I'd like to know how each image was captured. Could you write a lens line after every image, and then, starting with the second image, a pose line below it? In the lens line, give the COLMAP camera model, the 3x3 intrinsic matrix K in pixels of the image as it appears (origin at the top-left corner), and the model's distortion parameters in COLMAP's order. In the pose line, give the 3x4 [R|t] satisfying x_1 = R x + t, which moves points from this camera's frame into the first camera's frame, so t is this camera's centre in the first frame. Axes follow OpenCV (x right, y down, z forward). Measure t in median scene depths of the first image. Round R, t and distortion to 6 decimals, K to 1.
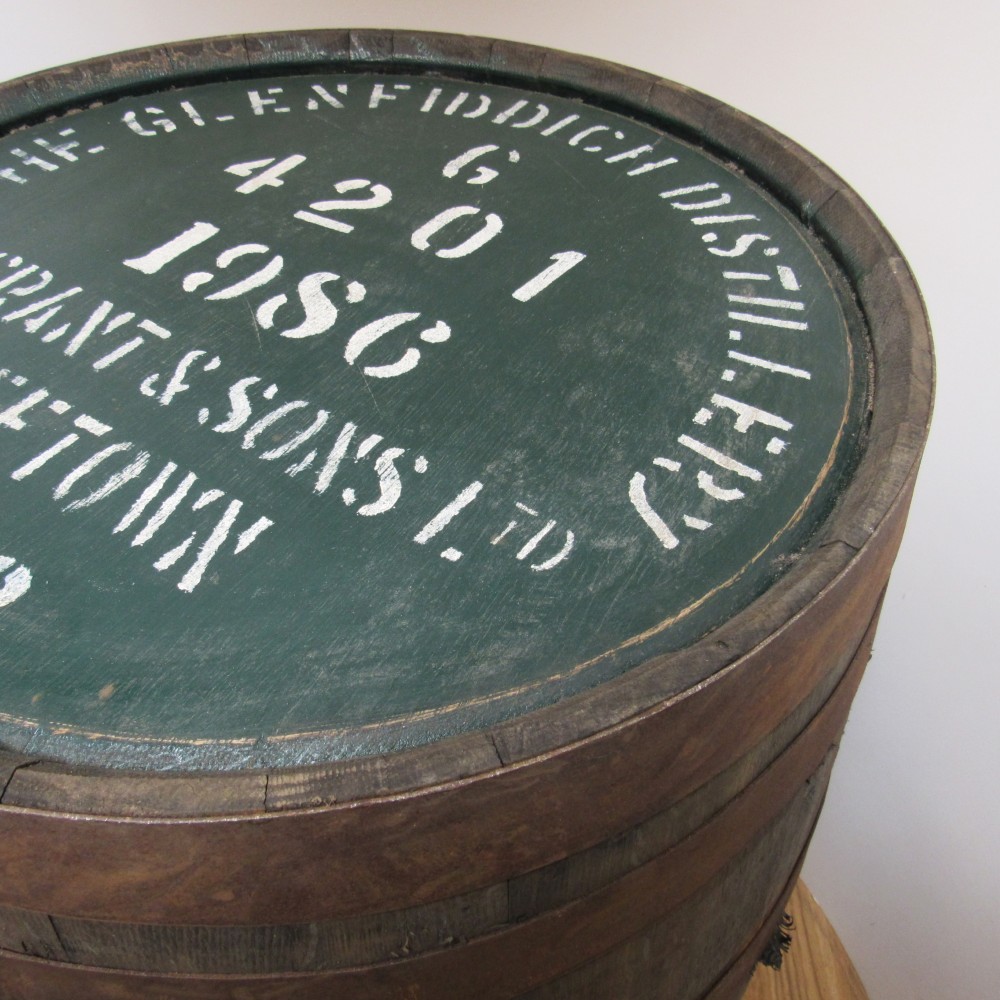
lens RADIAL K [[953.4, 0, 494.1], [0, 953.4, 508.0], [0, 0, 1]] dist [-0.026977, 0.000000]
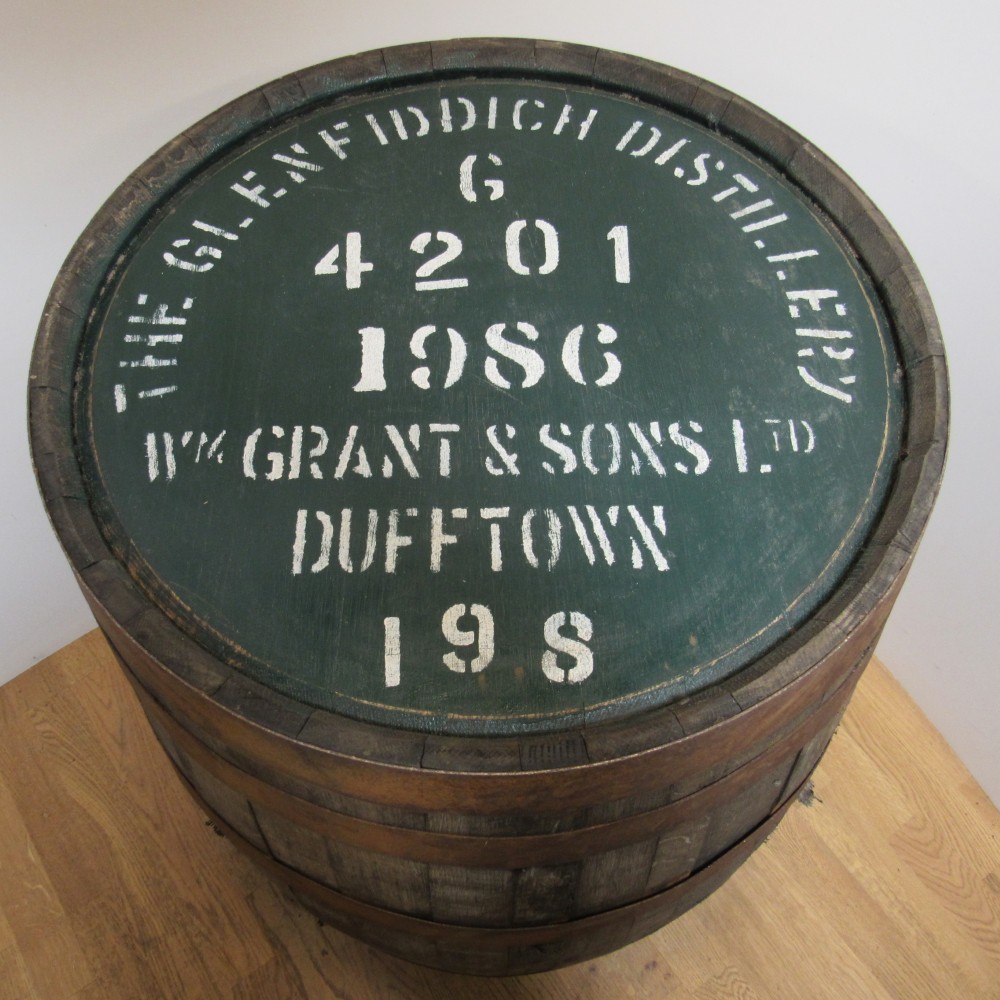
lens RADIAL K [[953.4, 0, 497.7], [0, 953.4, 505.9], [0, 0, 1]] dist [-0.026977, 0.000000]
pose [[0.818771, -0.507377, 0.268670, -0.835826], [0.426418, 0.850776, 0.307161, -0.558172], [-0.384424, -0.136928, 0.912945, -0.322236]]
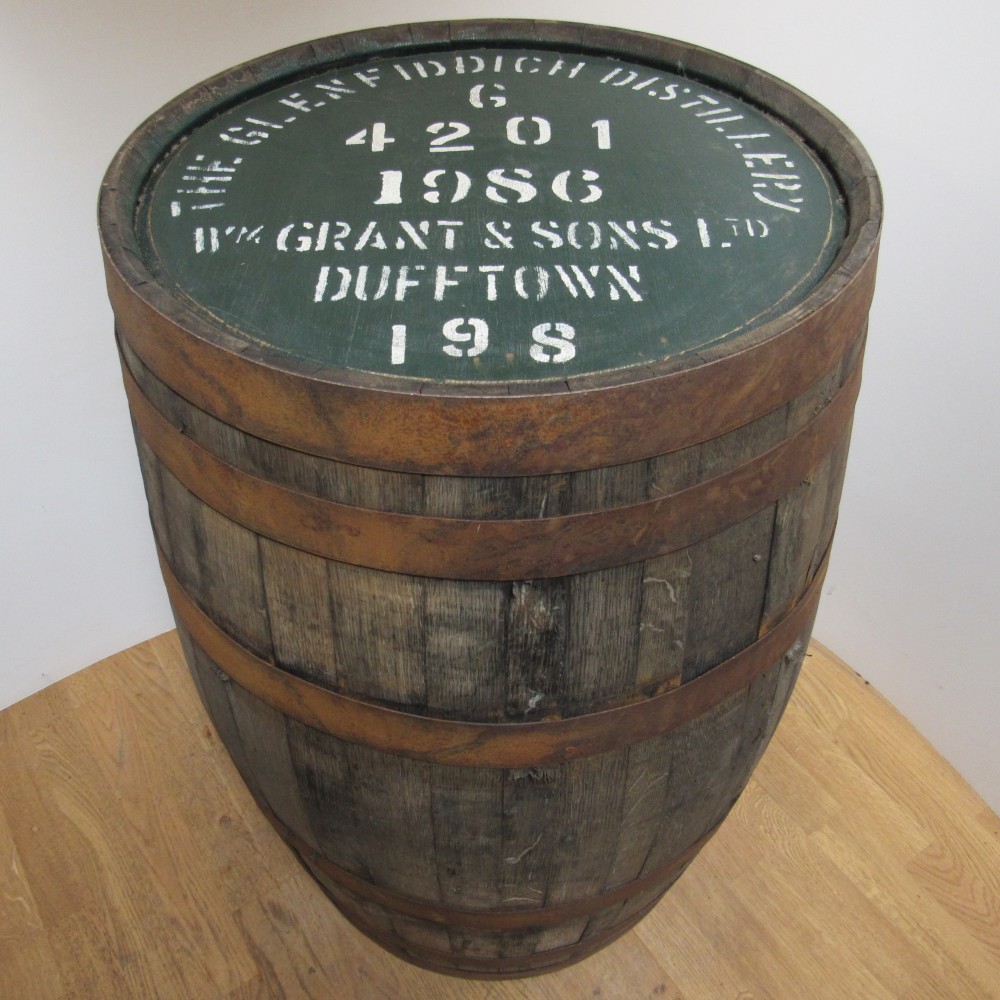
lens RADIAL K [[953.4, 0, 498.5], [0, 953.4, 504.2], [0, 0, 1]] dist [-0.026977, 0.000000]
pose [[0.828916, -0.419149, 0.370422, -1.251737], [0.417632, 0.904279, 0.088670, 0.147517], [-0.372131, 0.081200, 0.924622, -0.522459]]
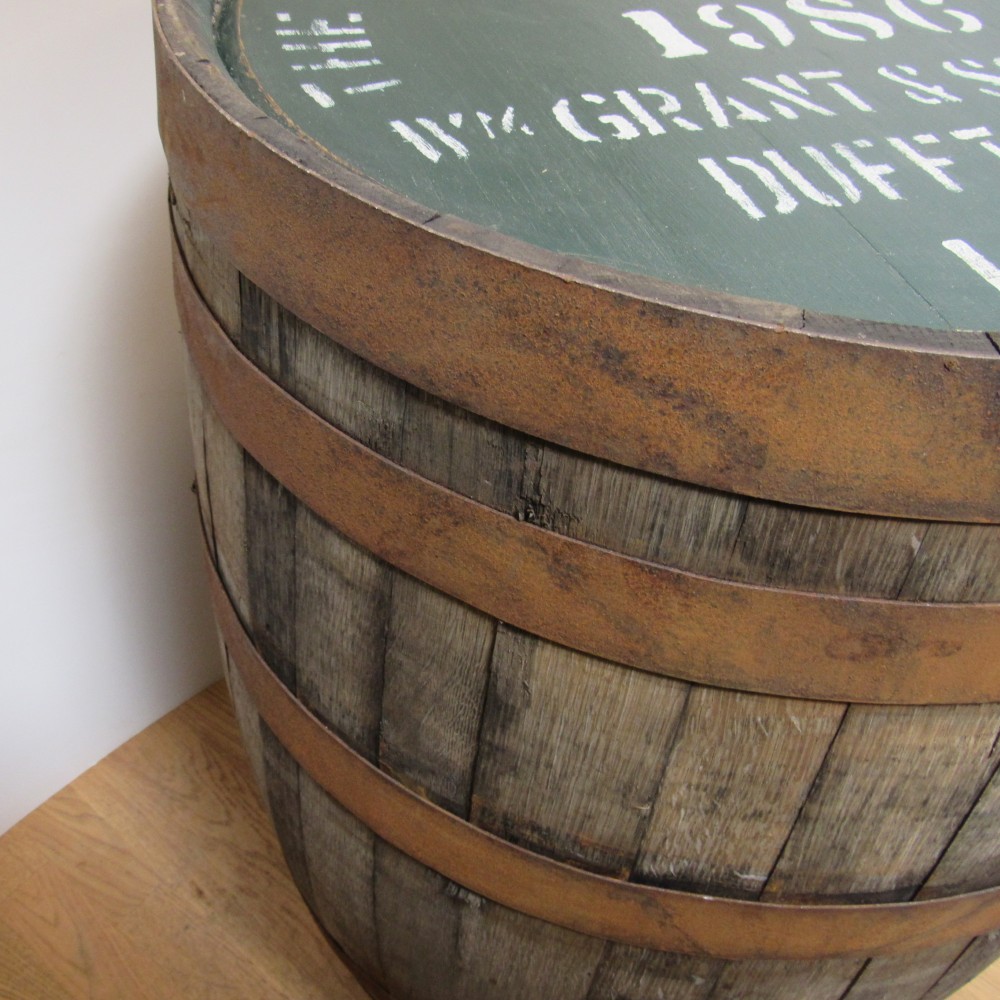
lens RADIAL K [[953.4, 0, 497.0], [0, 953.4, 504.5], [0, 0, 1]] dist [-0.026977, 0.000000]
pose [[0.626193, -0.567034, 0.535121, -1.492287], [0.539559, 0.810611, 0.227566, -0.268231], [-0.562812, 0.146229, 0.813547, 0.582433]]
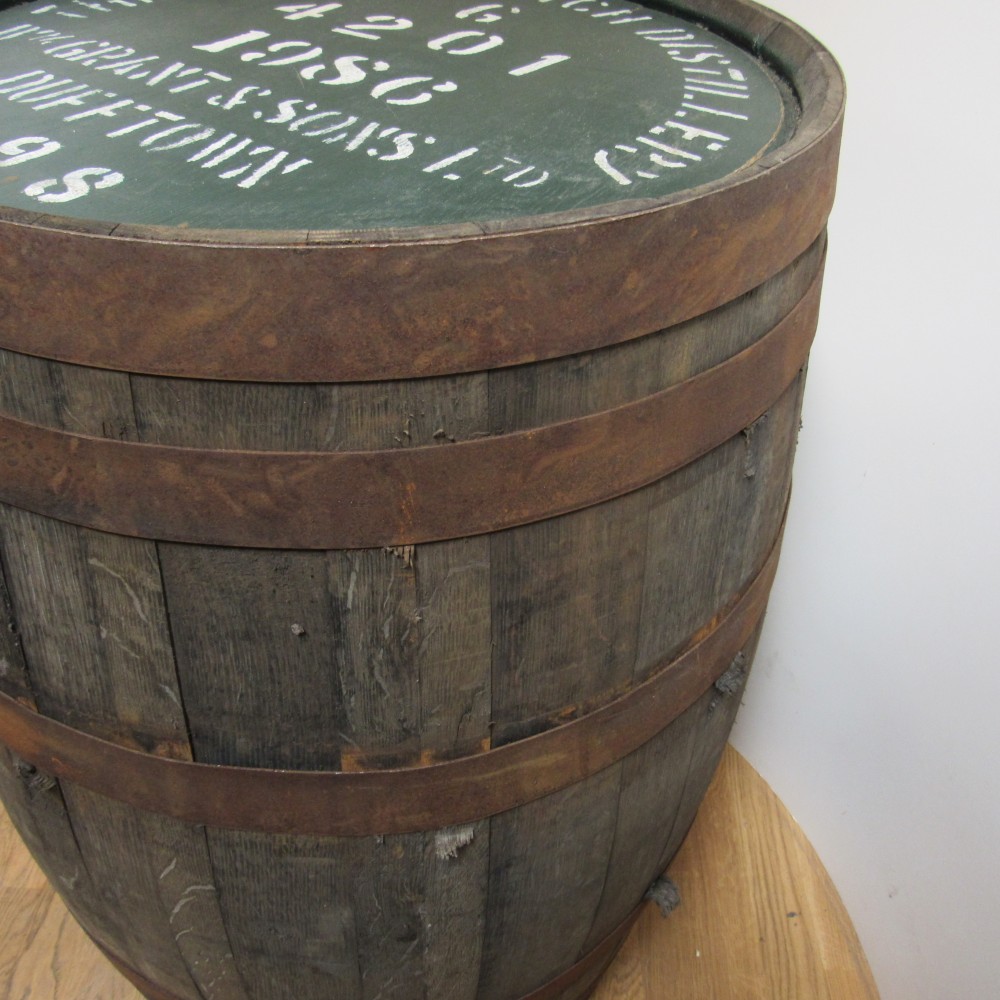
lens RADIAL K [[953.4, 0, 495.2], [0, 953.4, 514.9], [0, 0, 1]] dist [-0.026977, 0.000000]
pose [[0.999660, 0.025280, -0.006447, 0.030169], [-0.025713, 0.996502, -0.079511, 0.550155], [0.004414, 0.079650, 0.996813, -0.212561]]
